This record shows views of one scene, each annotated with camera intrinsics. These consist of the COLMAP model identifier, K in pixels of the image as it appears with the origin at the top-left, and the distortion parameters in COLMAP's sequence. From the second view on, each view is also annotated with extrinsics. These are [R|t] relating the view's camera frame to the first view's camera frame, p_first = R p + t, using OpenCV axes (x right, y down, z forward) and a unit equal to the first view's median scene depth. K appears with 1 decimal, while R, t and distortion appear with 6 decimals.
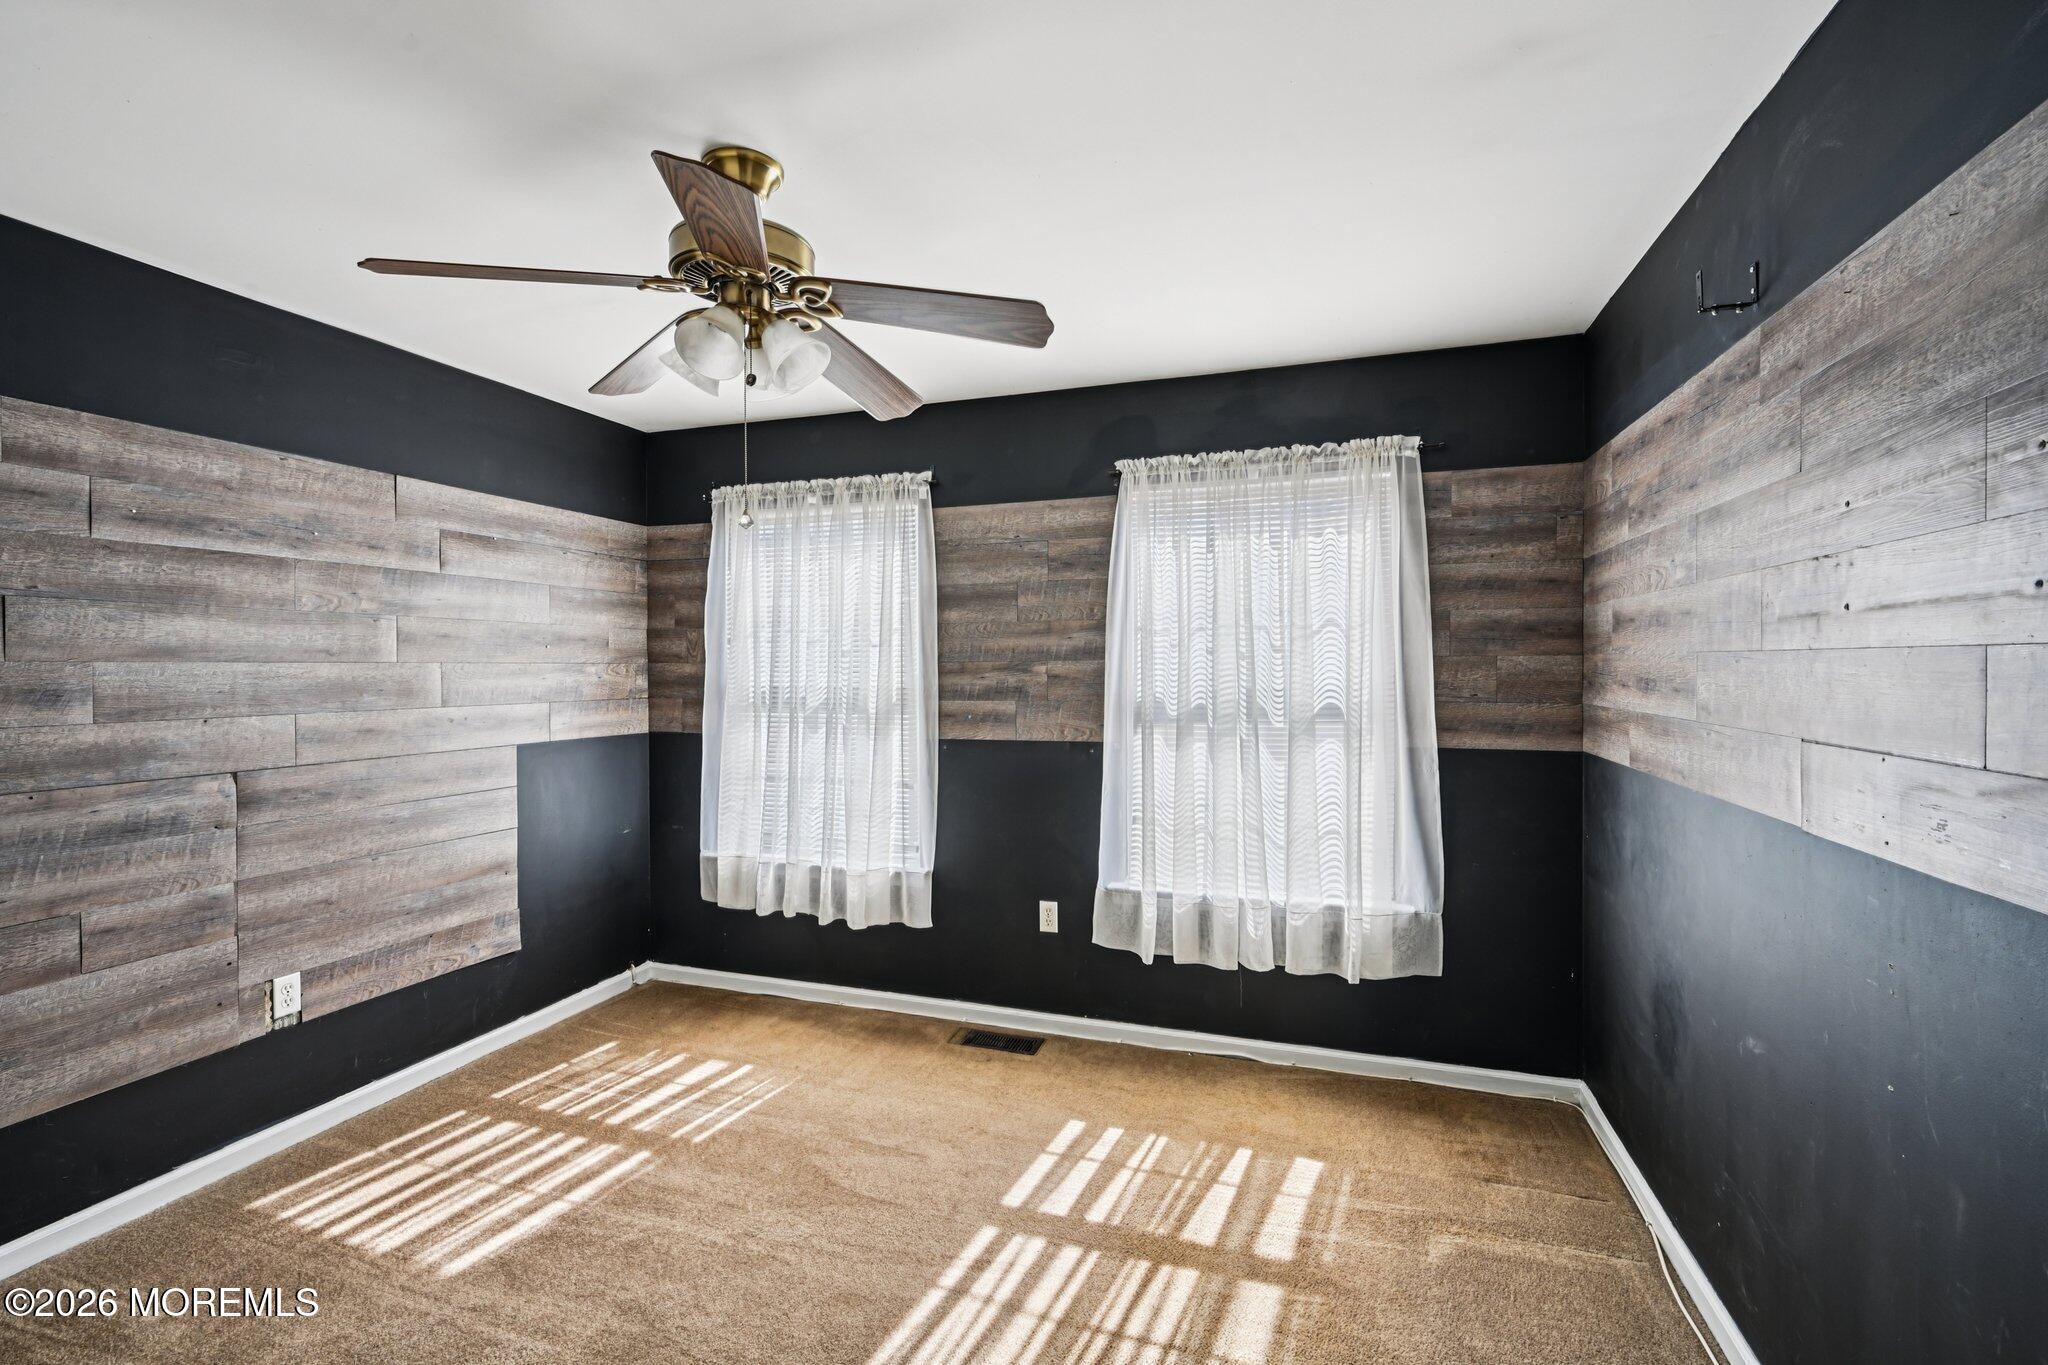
lens RADIAL K [[894.7, 0, 1027.7], [0, 894.7, 669.3], [0, 0, 1]] dist [-0.002057, -0.000116]
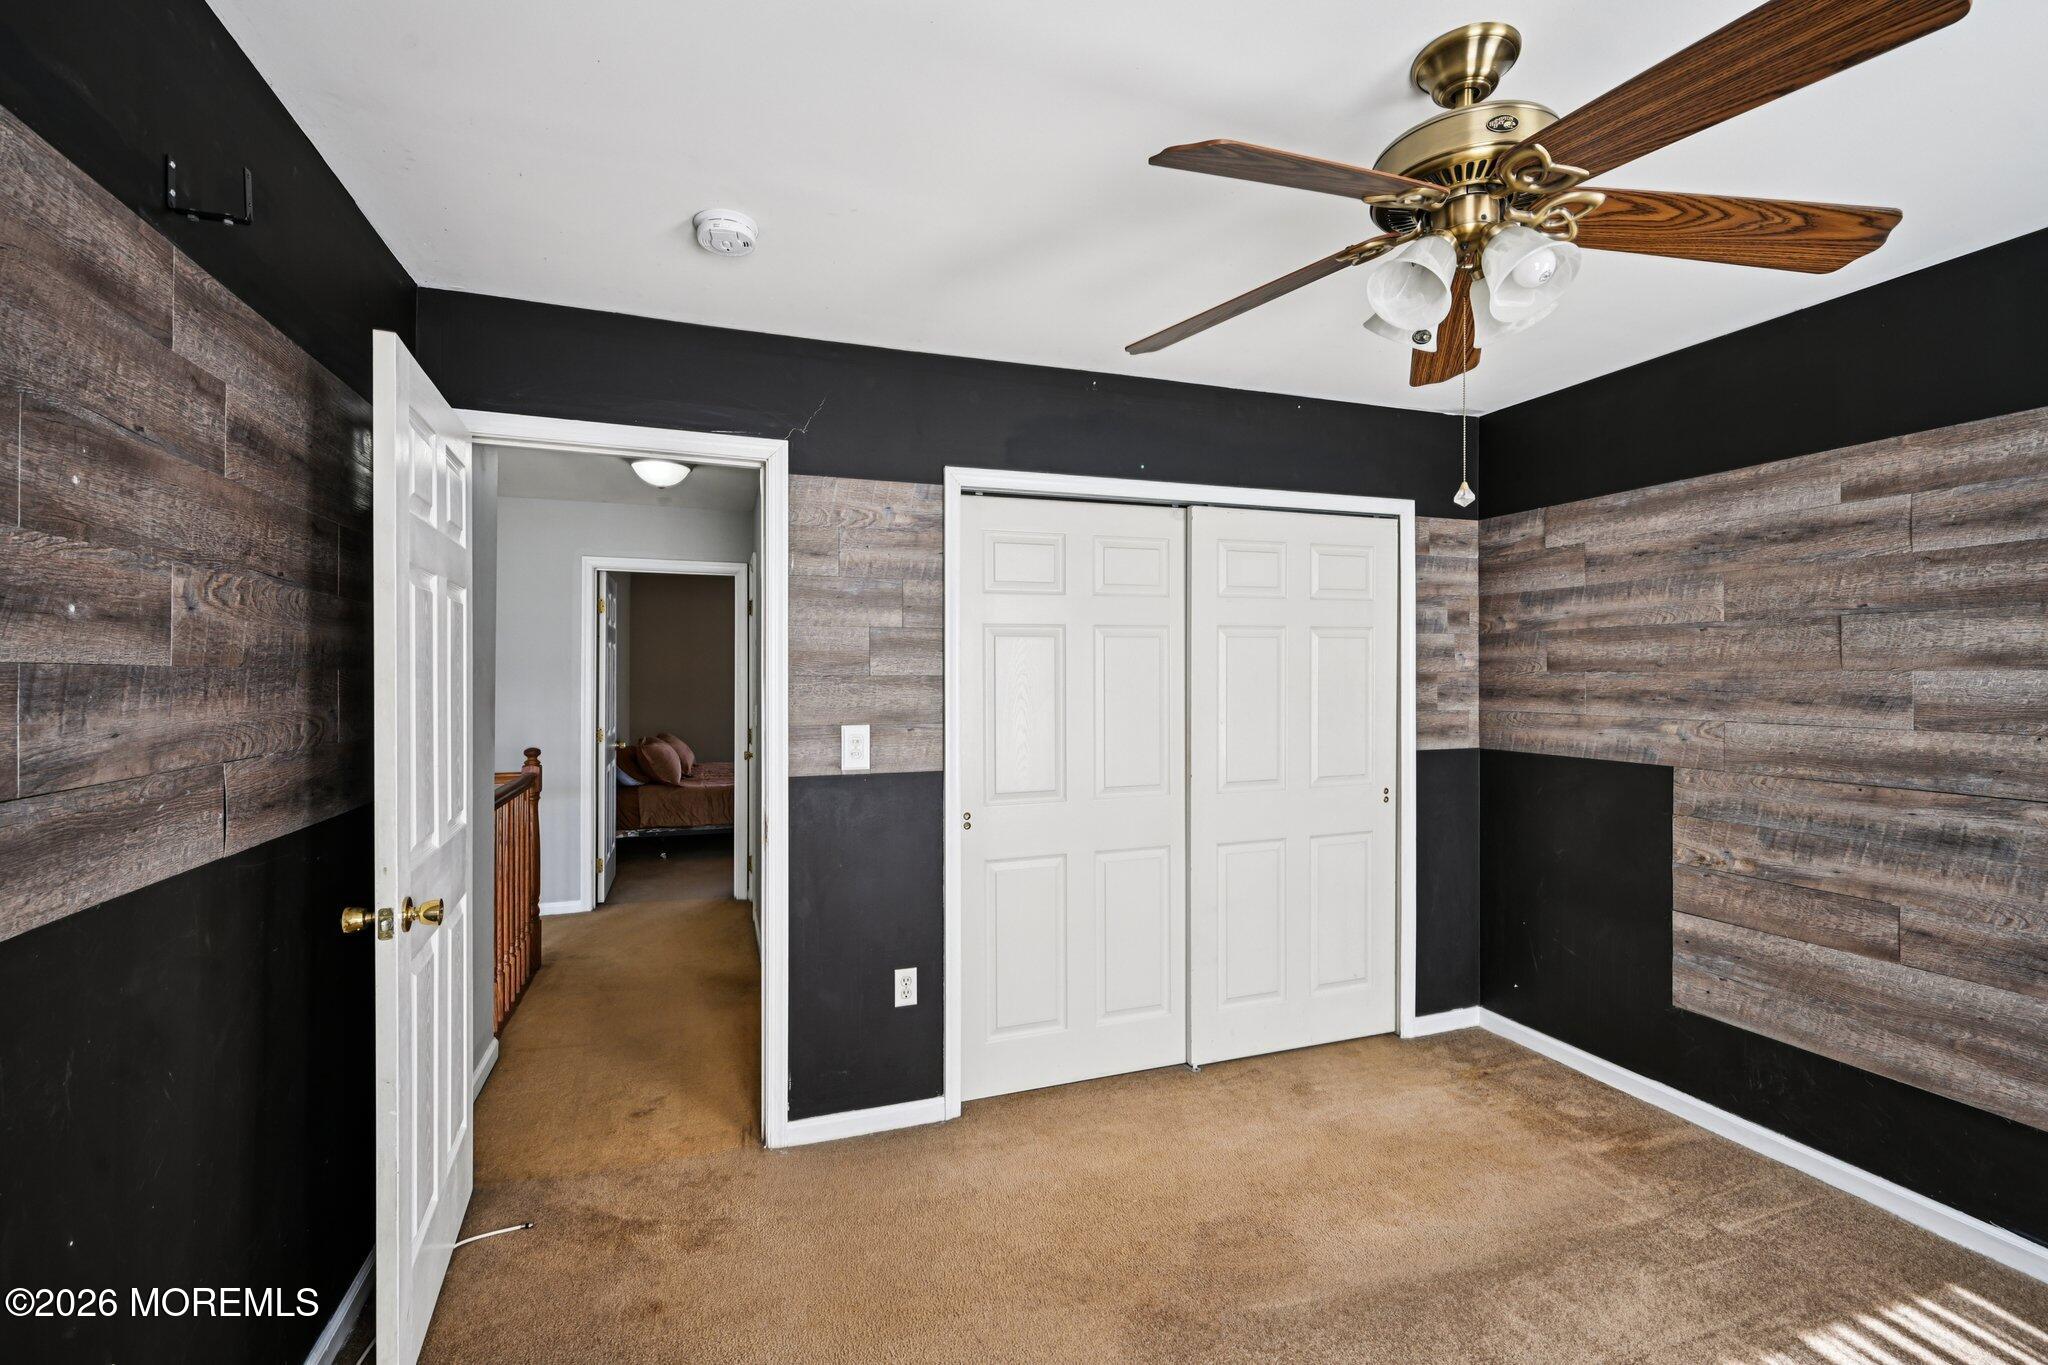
lens RADIAL K [[894.7, 0, 1027.7], [0, 894.7, 669.3], [0, 0, 1]] dist [-0.002057, -0.000116]
pose [[-0.783878, -0.003273, -0.620907, 0.409658], [-0.001548, 0.999993, -0.003317, -0.004950], [0.620914, -0.001639, -0.783877, 1.163605]]
